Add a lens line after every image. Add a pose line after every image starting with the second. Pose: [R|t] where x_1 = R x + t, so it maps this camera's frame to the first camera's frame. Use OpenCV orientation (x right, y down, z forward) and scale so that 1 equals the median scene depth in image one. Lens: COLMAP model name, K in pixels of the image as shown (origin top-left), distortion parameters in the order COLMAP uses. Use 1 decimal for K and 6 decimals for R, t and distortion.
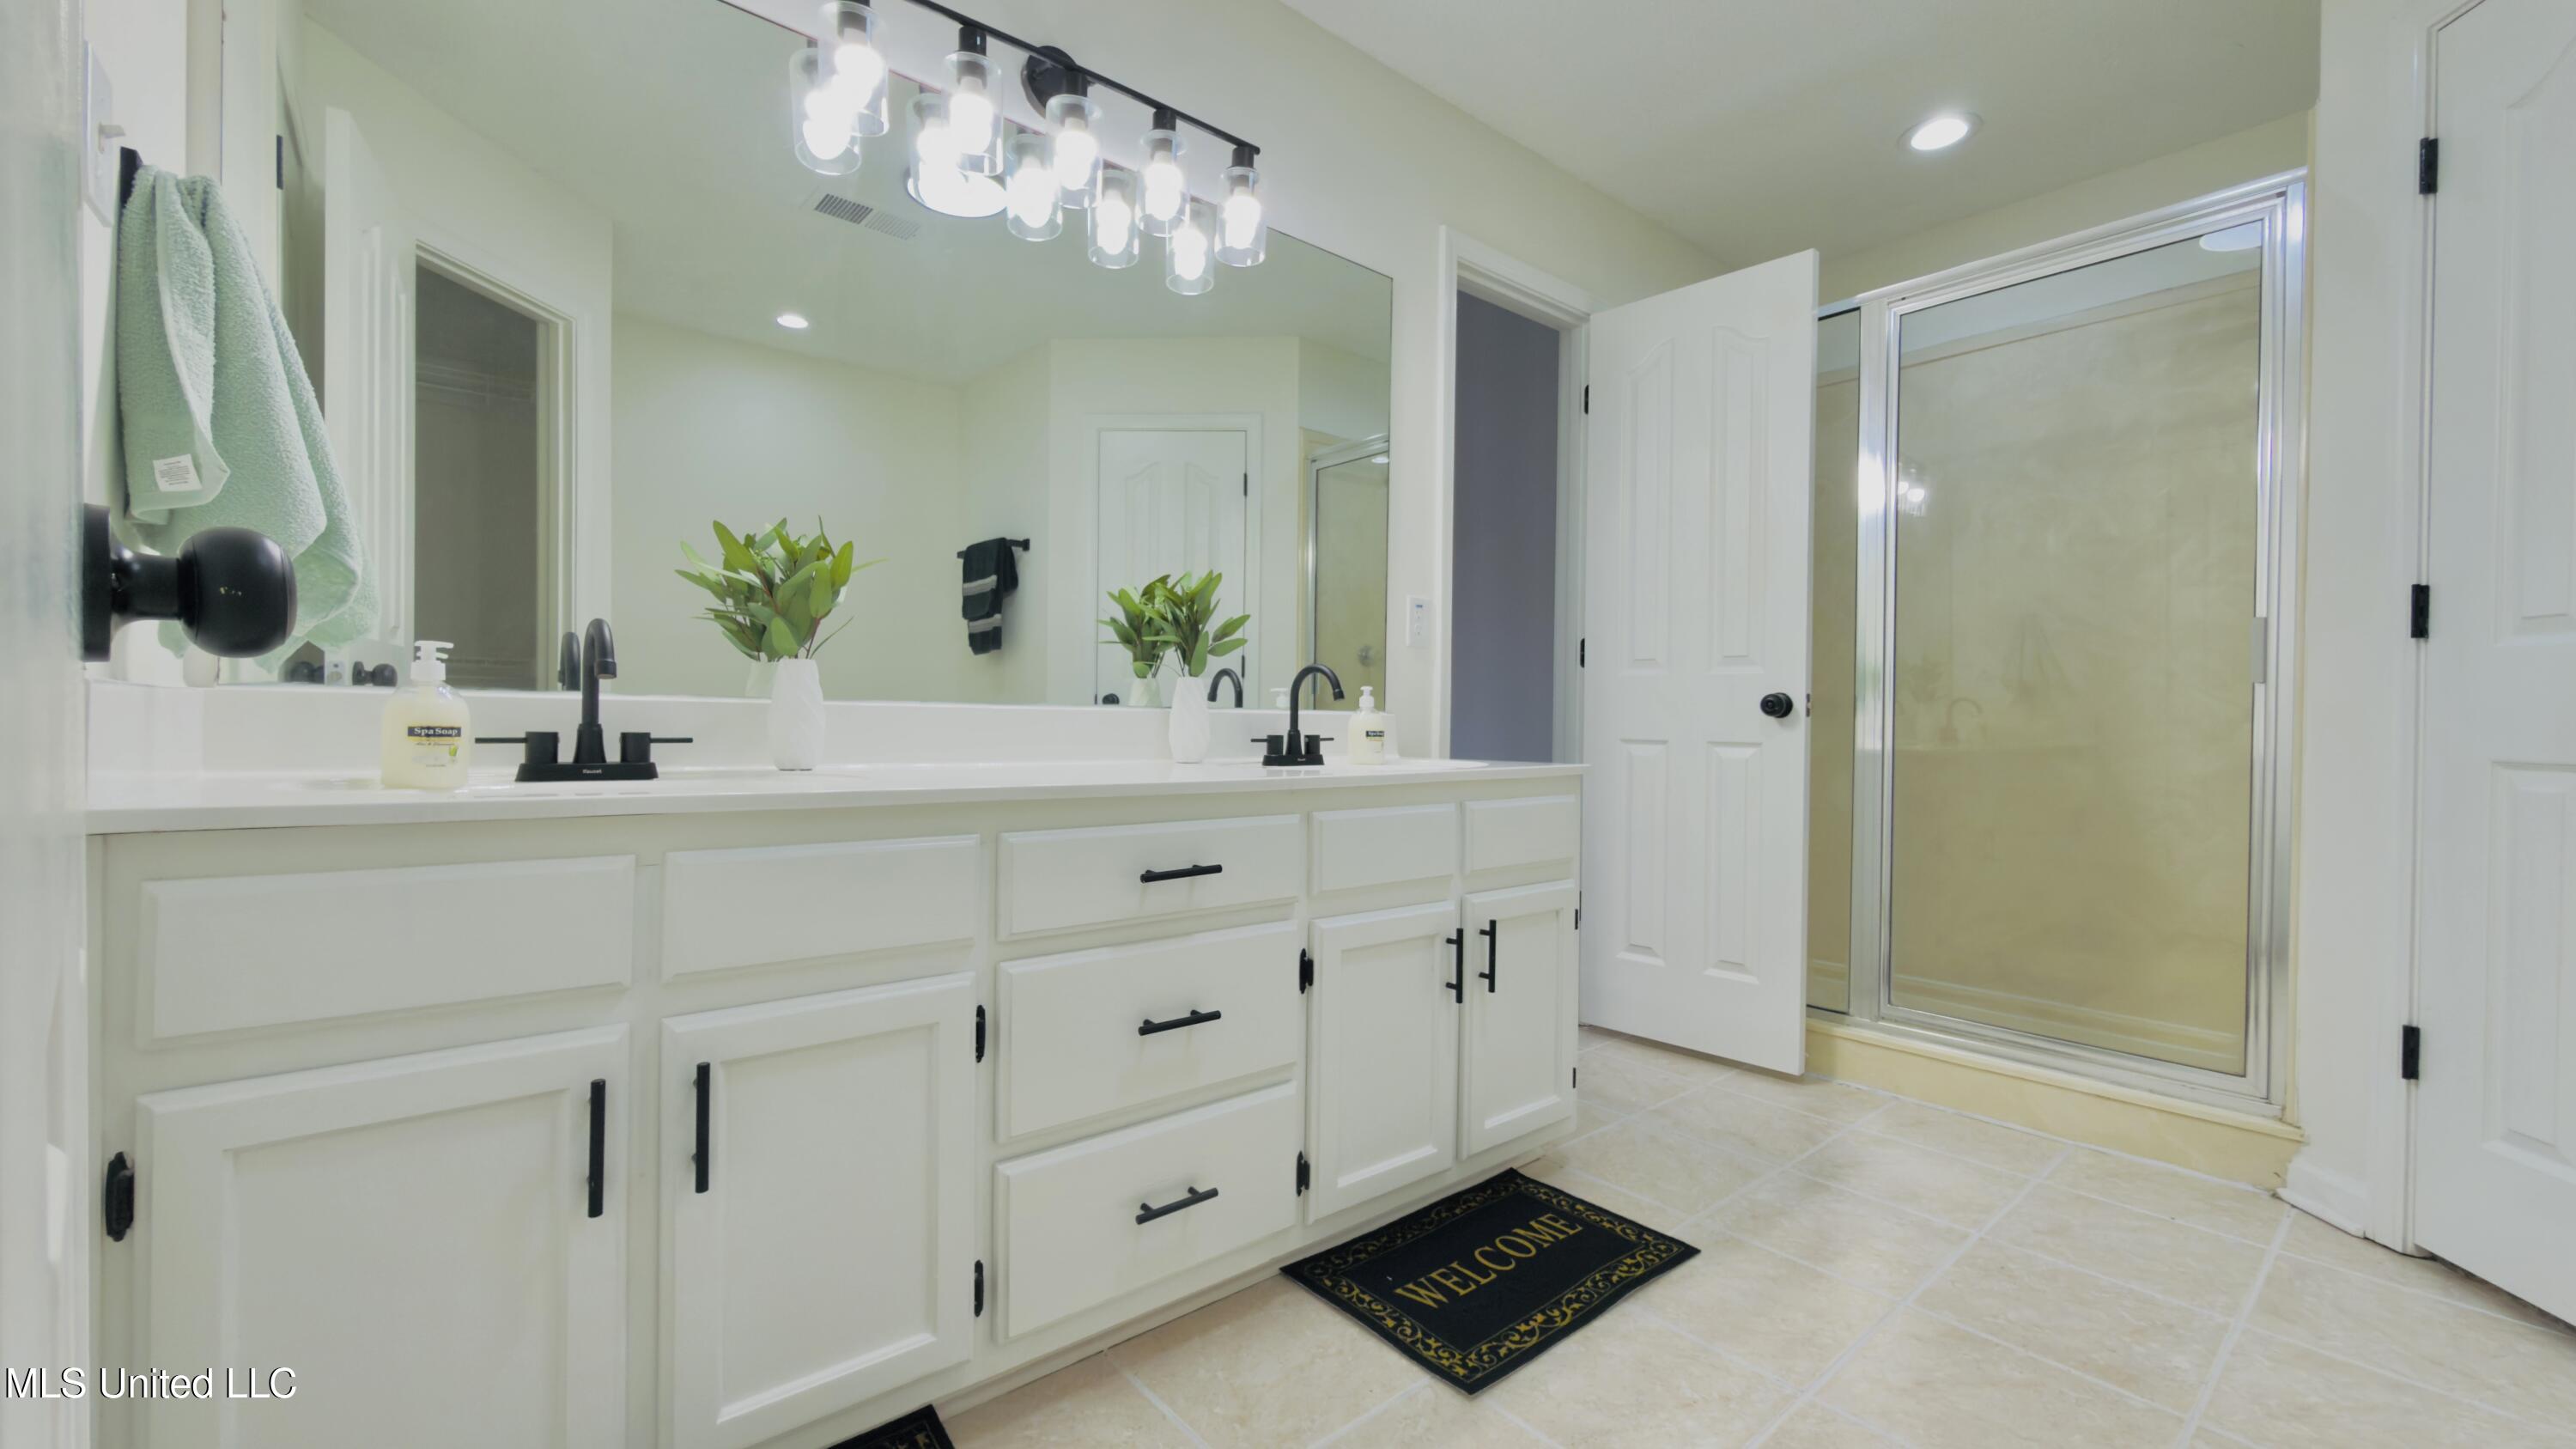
lens RADIAL K [[1025.6, 0, 1312.2], [0, 1025.6, 718.8], [0, 0, 1]] dist [-0.001474, -0.000139]
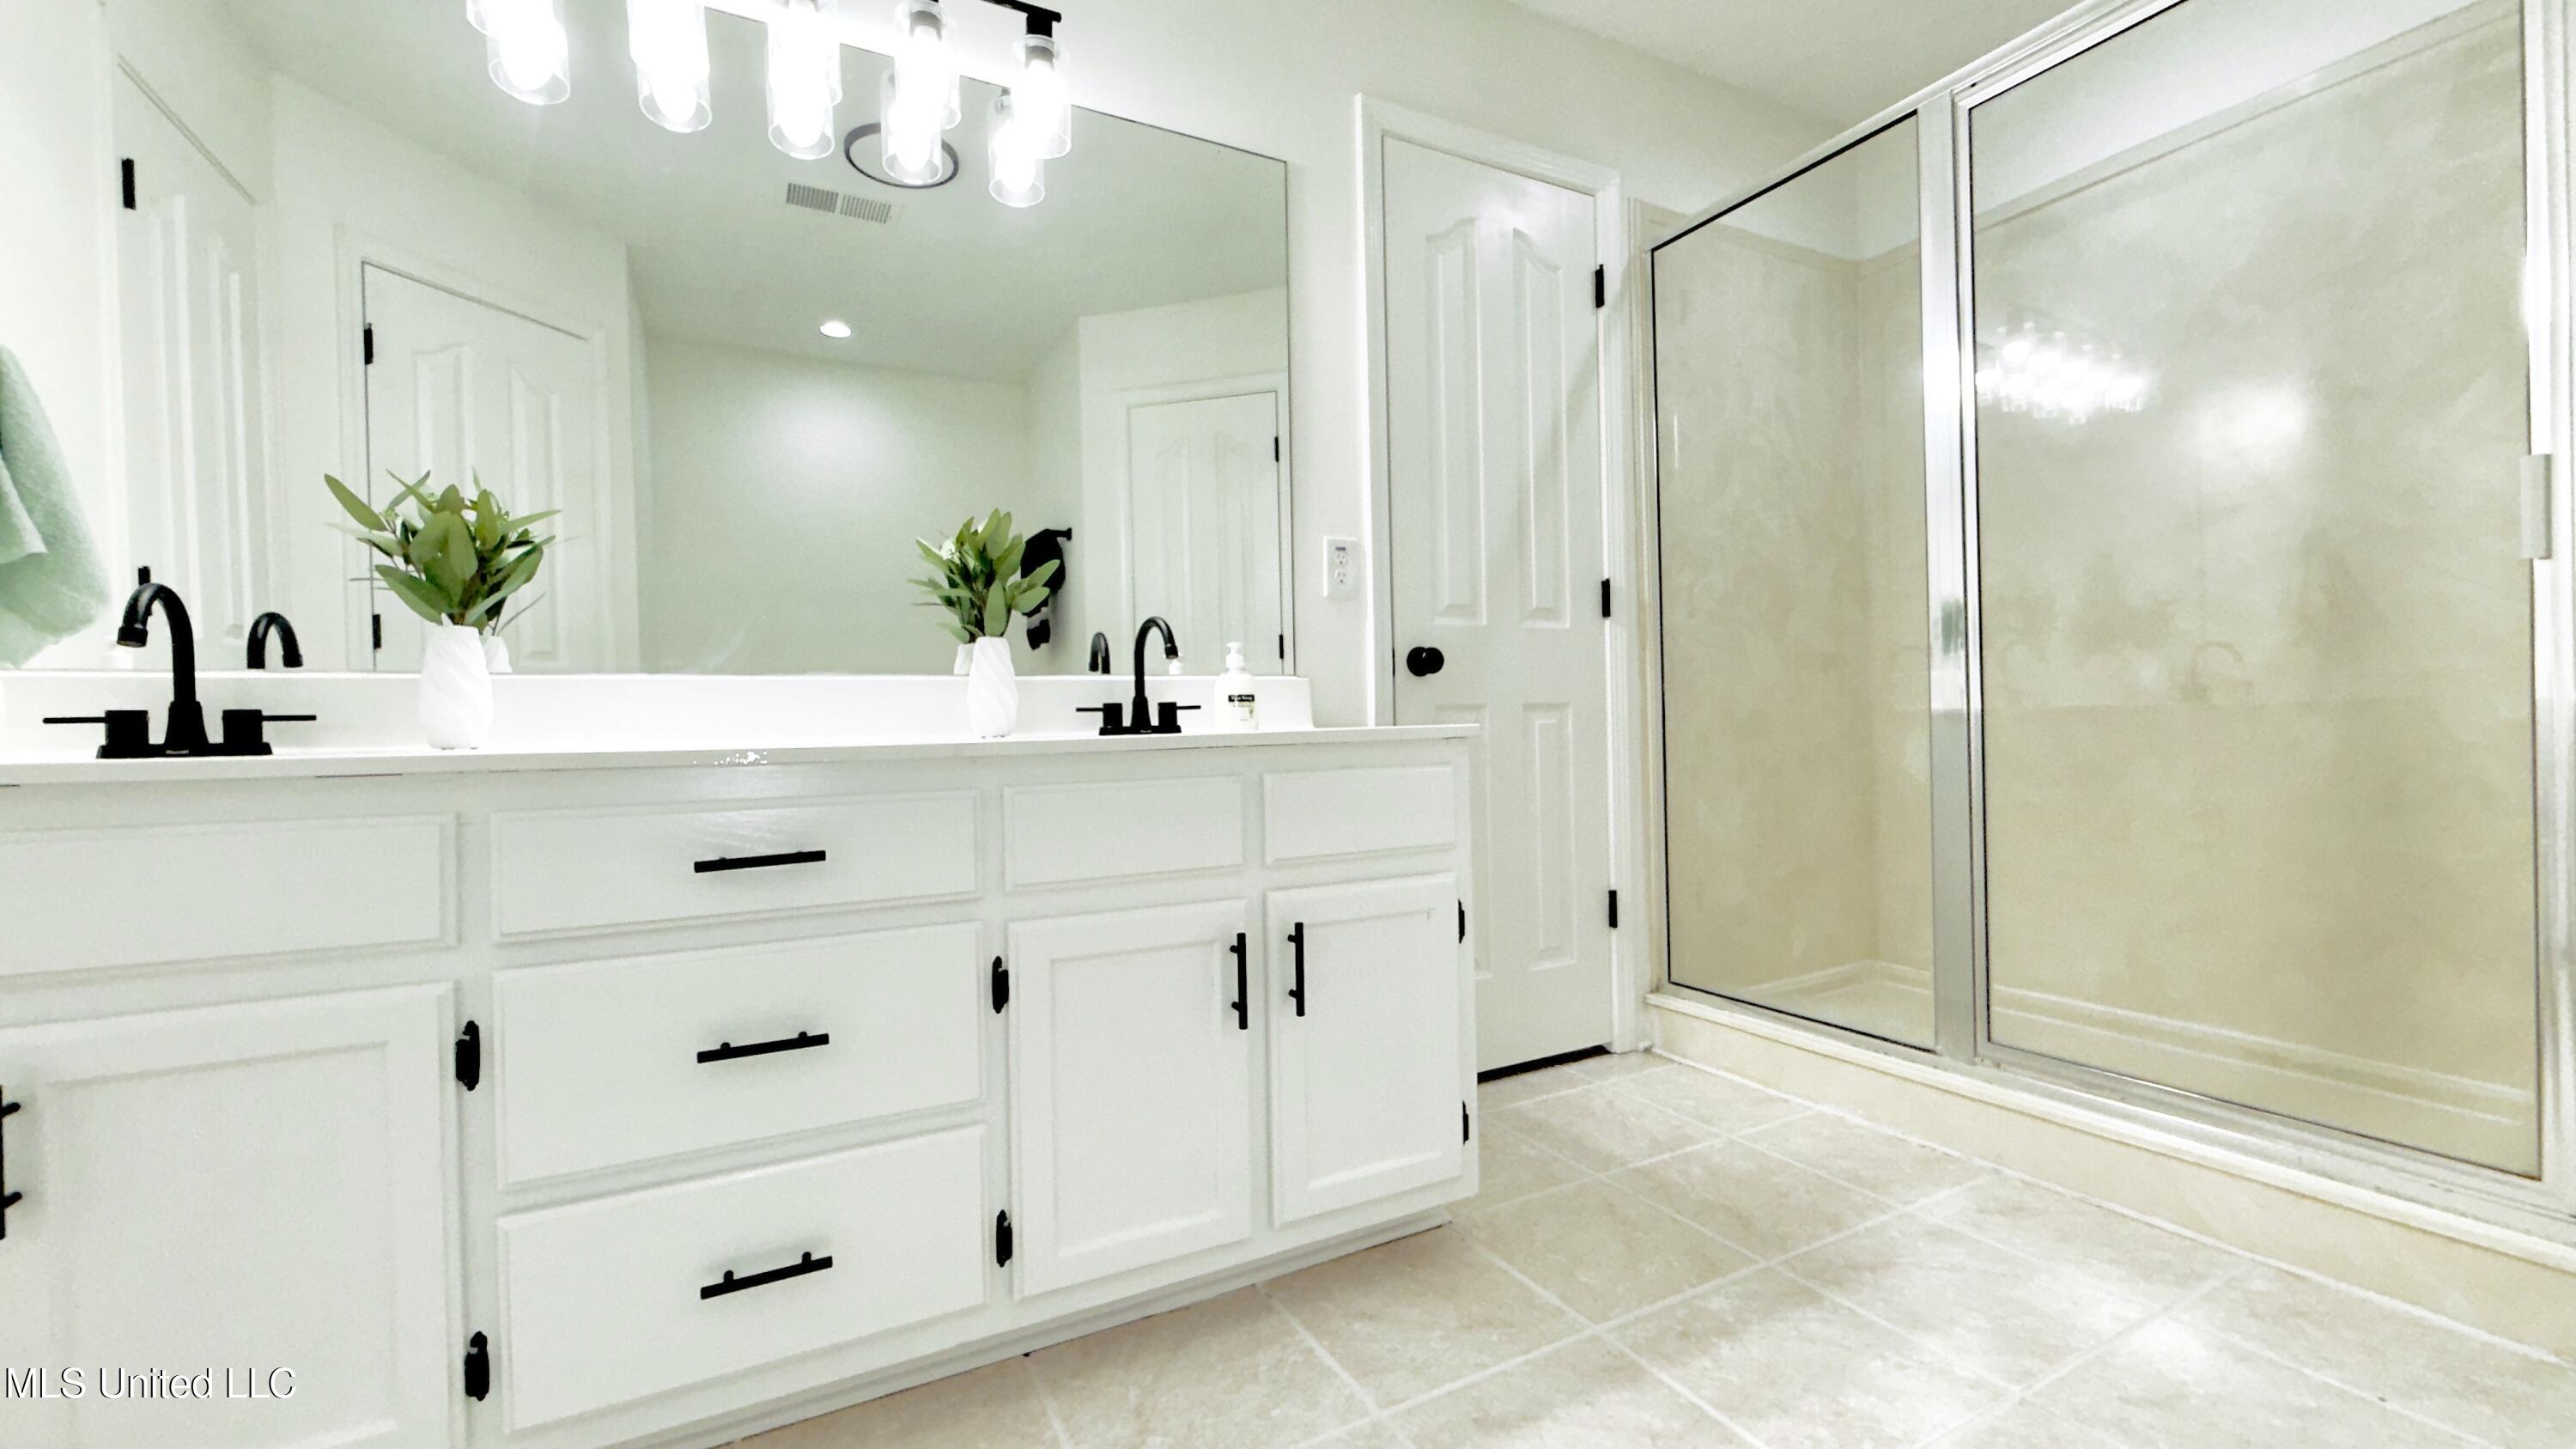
lens RADIAL K [[1025.6, 0, 1298.9], [0, 1025.6, 721.5], [0, 0, 1]] dist [-0.001474, -0.000139]
pose [[0.974400, -0.034622, -0.222140, 0.323110], [0.035104, 0.999382, -0.001776, 0.040782], [0.222064, -0.006068, 0.975013, 0.219921]]
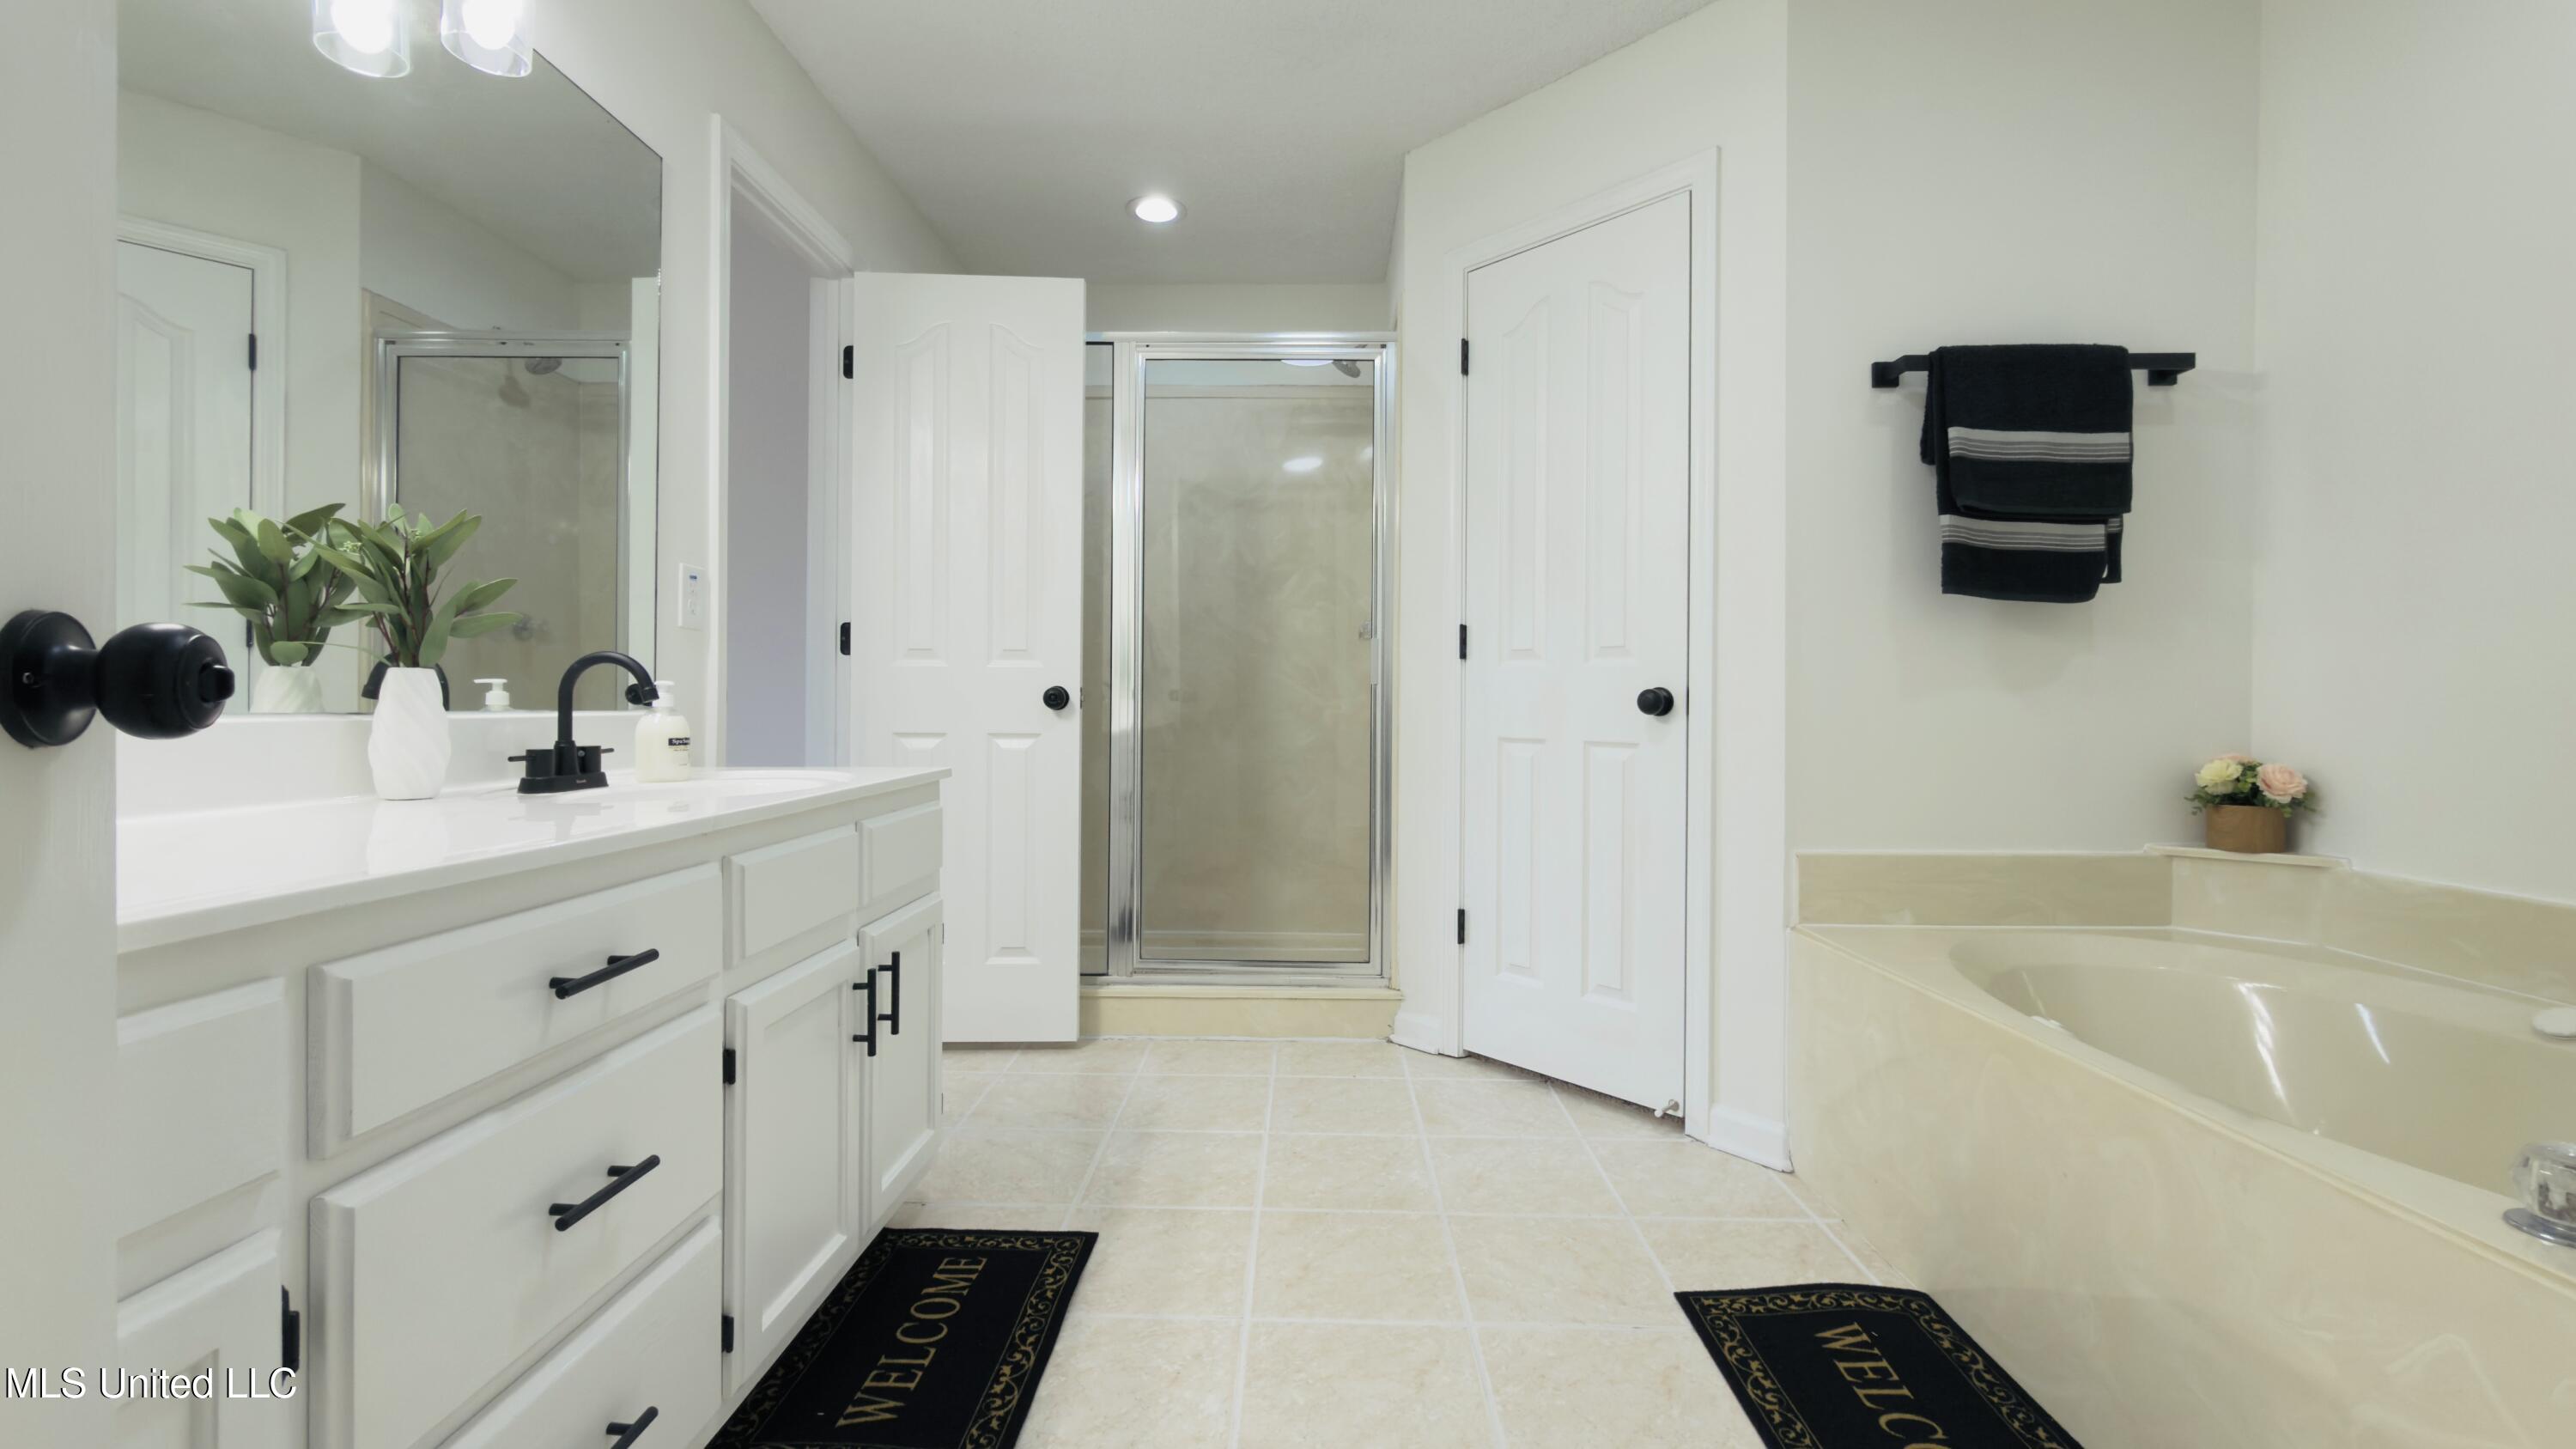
lens RADIAL K [[1025.6, 0, 1294.0], [0, 1025.6, 693.4], [0, 0, 1]] dist [-0.001474, -0.000139]
pose [[0.665669, 0.000469, 0.746247, -0.232366], [-0.001924, 0.999998, 0.001087, -0.025873], [-0.746244, -0.002159, 0.665669, 0.142157]]
